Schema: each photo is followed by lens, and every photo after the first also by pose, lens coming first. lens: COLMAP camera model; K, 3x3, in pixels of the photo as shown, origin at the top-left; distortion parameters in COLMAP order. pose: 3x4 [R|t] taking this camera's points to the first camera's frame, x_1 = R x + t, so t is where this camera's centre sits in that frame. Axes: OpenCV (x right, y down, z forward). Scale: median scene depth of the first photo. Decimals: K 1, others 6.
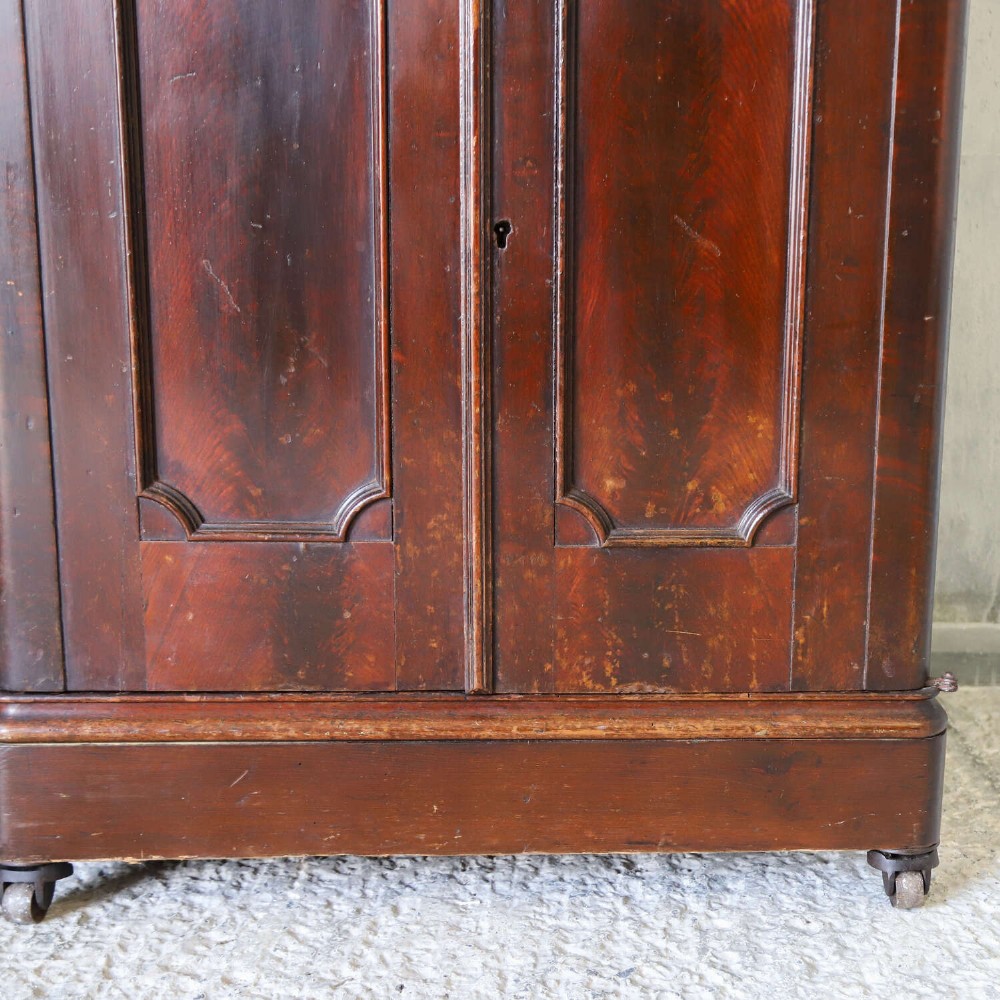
lens RADIAL K [[1497.9, 0, 679.7], [0, 1497.9, 513.9], [0, 0, 1]] dist [-0.007398, 0.072755]
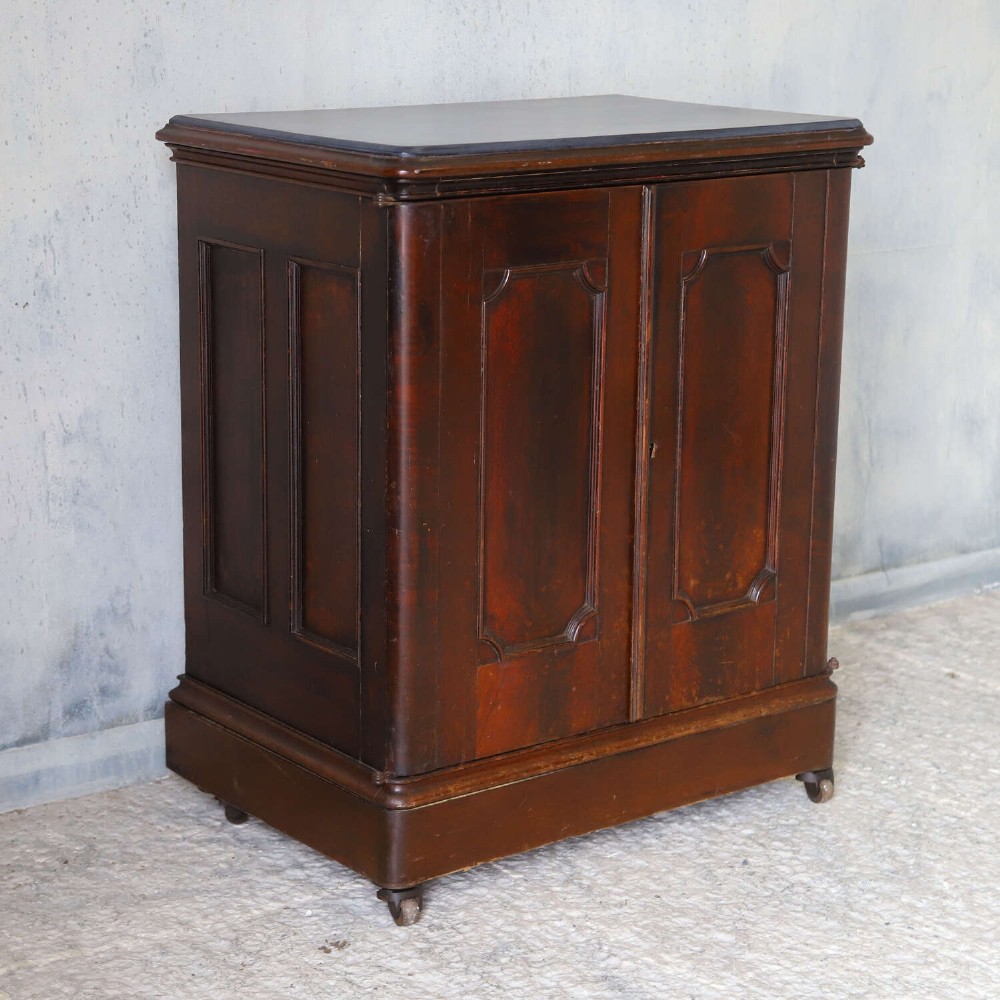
lens RADIAL K [[2459.2, 0, 500.4], [0, 2459.2, 513.7], [0, 0, 1]] dist [0.107205, 0.671757]
pose [[0.835736, -0.147038, 0.529079, -1.644012], [0.113250, 0.988923, 0.095945, -0.378615], [-0.537326, -0.020267, 0.843131, -1.181168]]
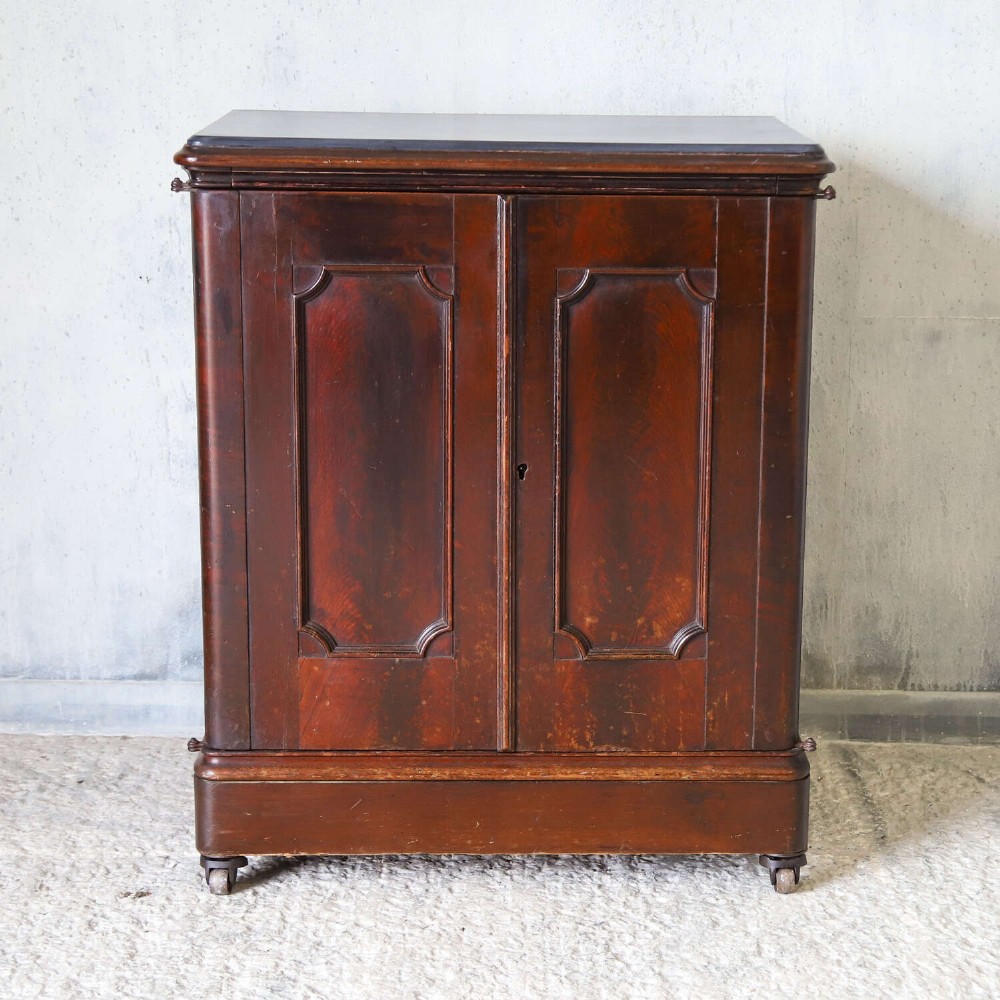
lens RADIAL K [[2468.6, 0, 578.7], [0, 2468.6, 547.7], [0, 0, 1]] dist [0.039422, 0.390739]
pose [[0.998876, -0.000863, -0.047401, 0.066144], [0.003071, 0.998912, 0.046534, -0.215380], [0.047310, -0.046627, 0.997791, -1.583134]]
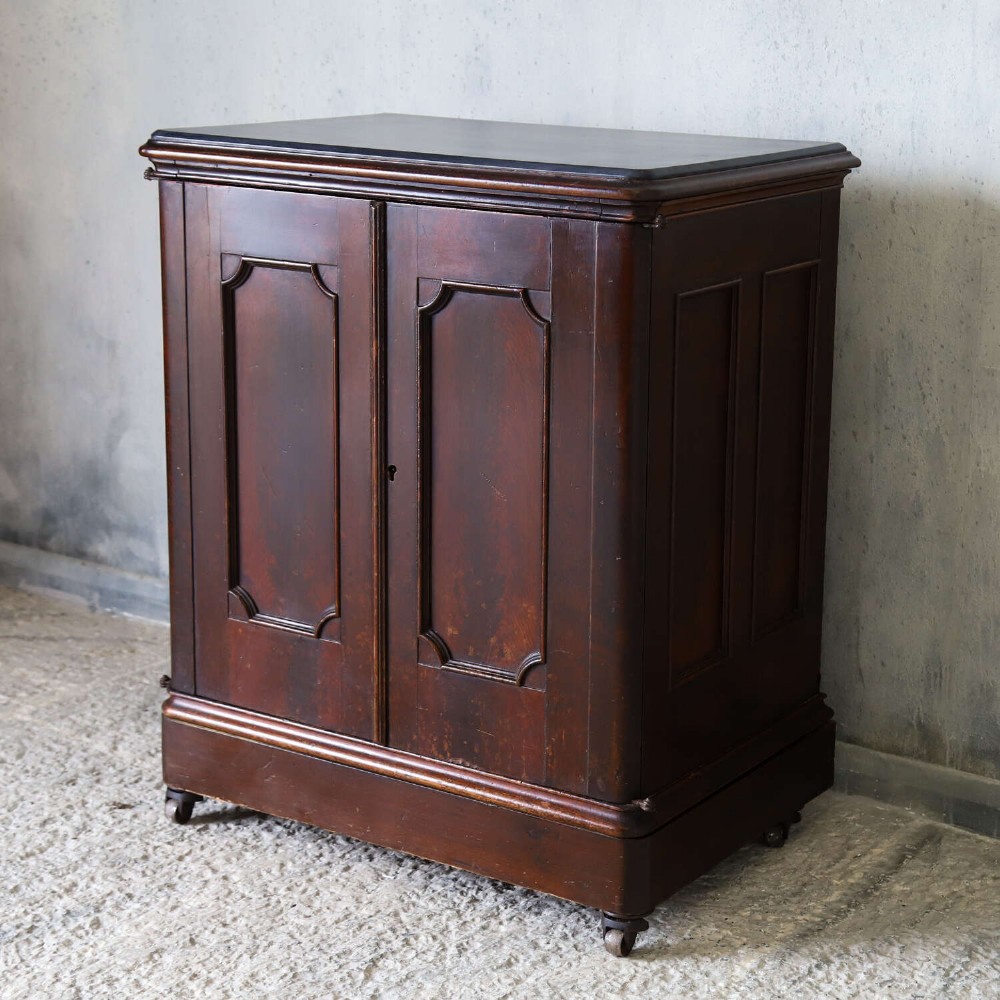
lens RADIAL K [[2212.5, 0, 547.6], [0, 2212.5, 431.6], [0, 0, 1]] dist [0.055280, 0.328075]
pose [[0.784692, 0.117969, -0.608557, 1.414232], [-0.113936, 0.992447, 0.045473, -0.342125], [0.609325, 0.033655, 0.792206, -0.786972]]
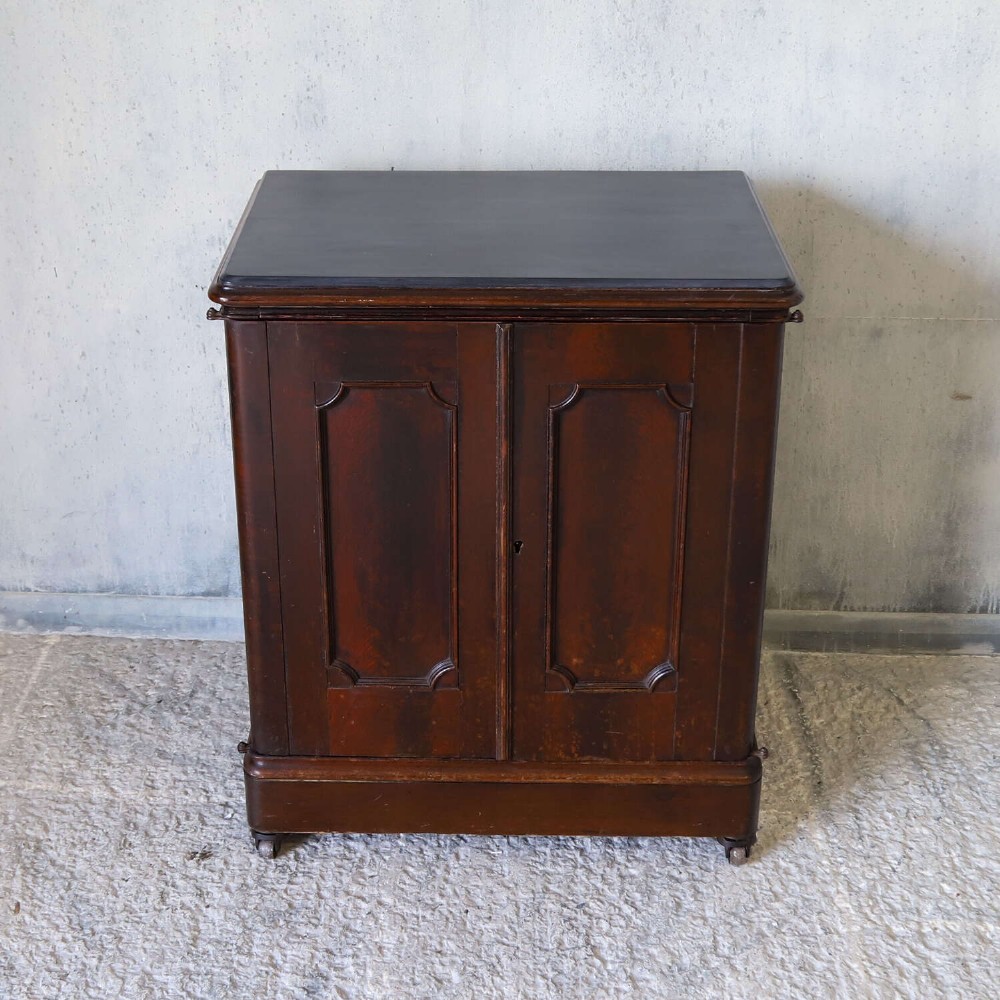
lens RADIAL K [[1772.1, 0, 411.9], [0, 1772.1, 391.0], [0, 0, 1]] dist [-0.104228, 0.072732]
pose [[0.991123, 0.014863, -0.132118, 0.036055], [0.014009, 0.976525, 0.214950, -0.801618], [0.132212, -0.214892, 0.967647, -1.039004]]
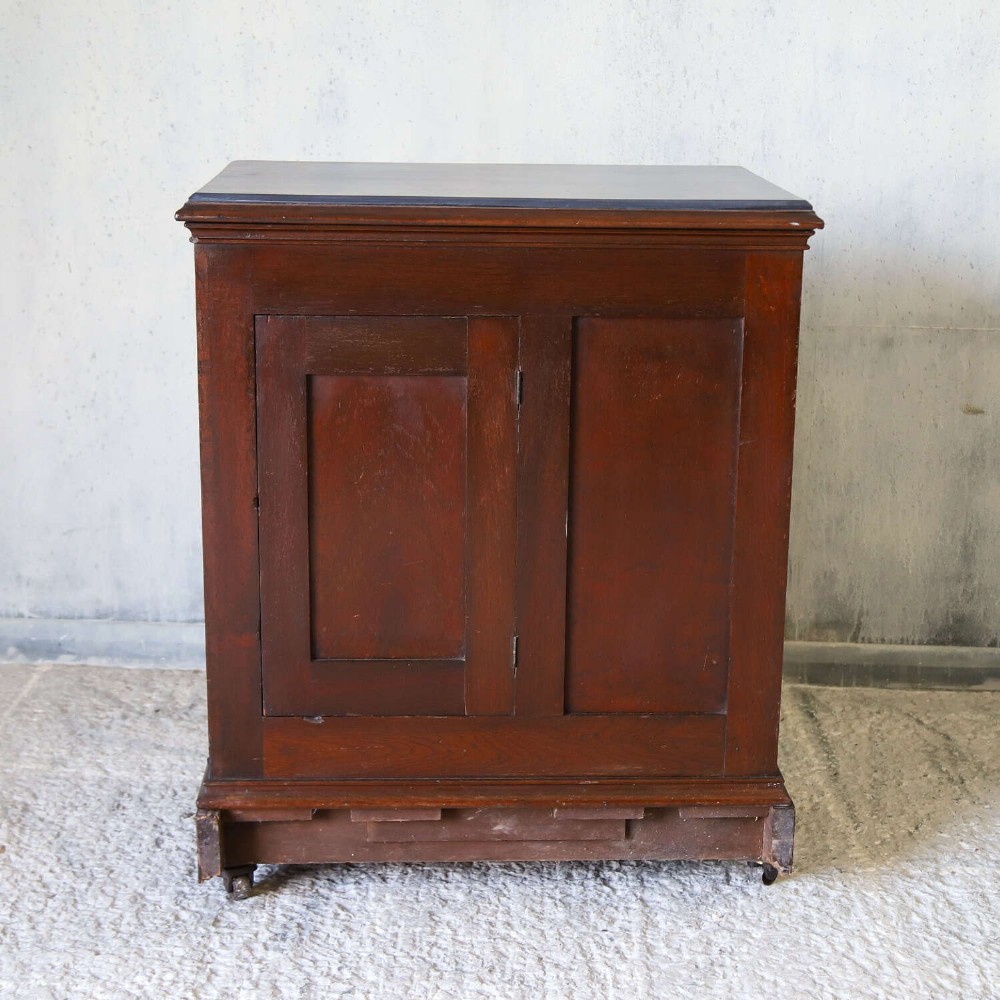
lens RADIAL K [[1952.3, 0, 524.2], [0, 1952.3, 522.2], [0, 0, 1]] dist [0.013528, 0.010535]
pose [[0.996531, 0.015808, -0.081704, 0.072404], [-0.010005, 0.997429, 0.070956, -0.269234], [0.082616, -0.069893, 0.994128, -1.366809]]
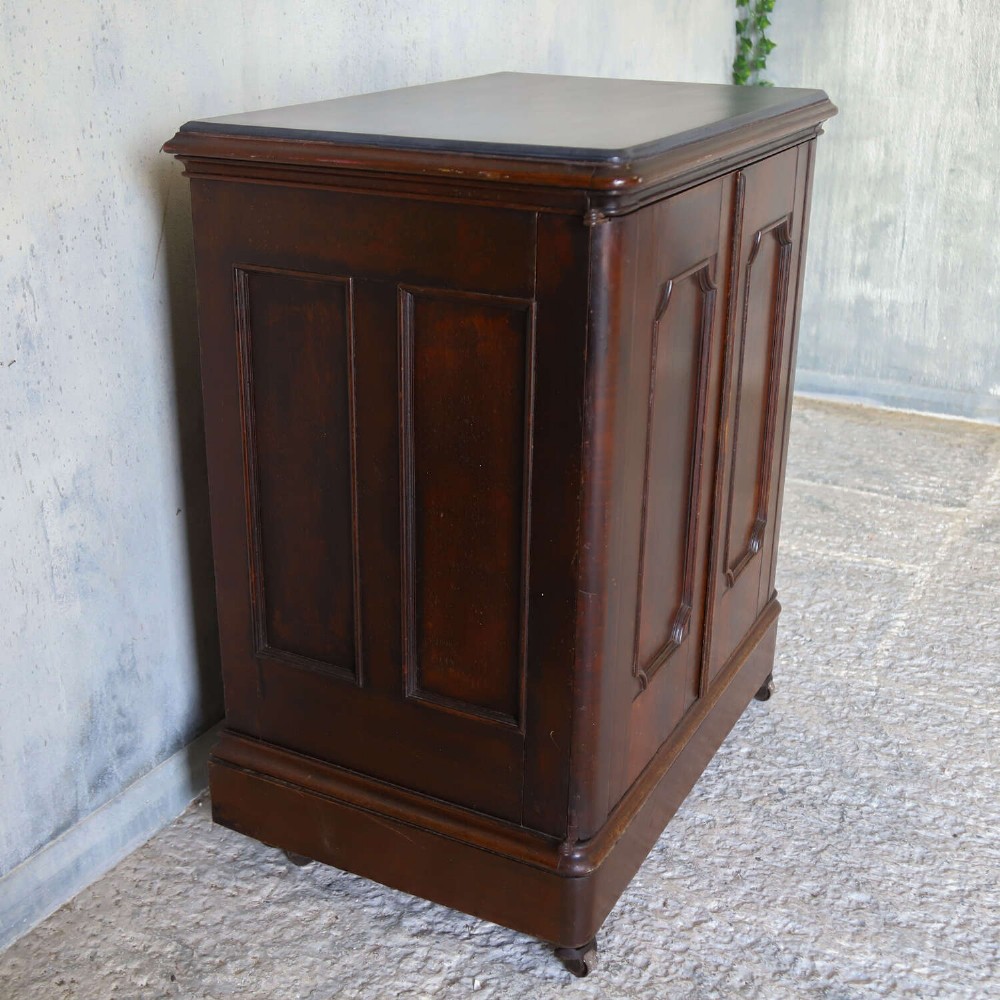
lens RADIAL K [[1366.3, 0, 491.8], [0, 1366.3, 486.3], [0, 0, 1]] dist [-0.076033, 0.061714]
pose [[0.533904, -0.330423, 0.778311, -1.374410], [0.167056, 0.943561, 0.285981, -0.579822], [-0.828878, -0.022664, 0.558970, 0.345848]]
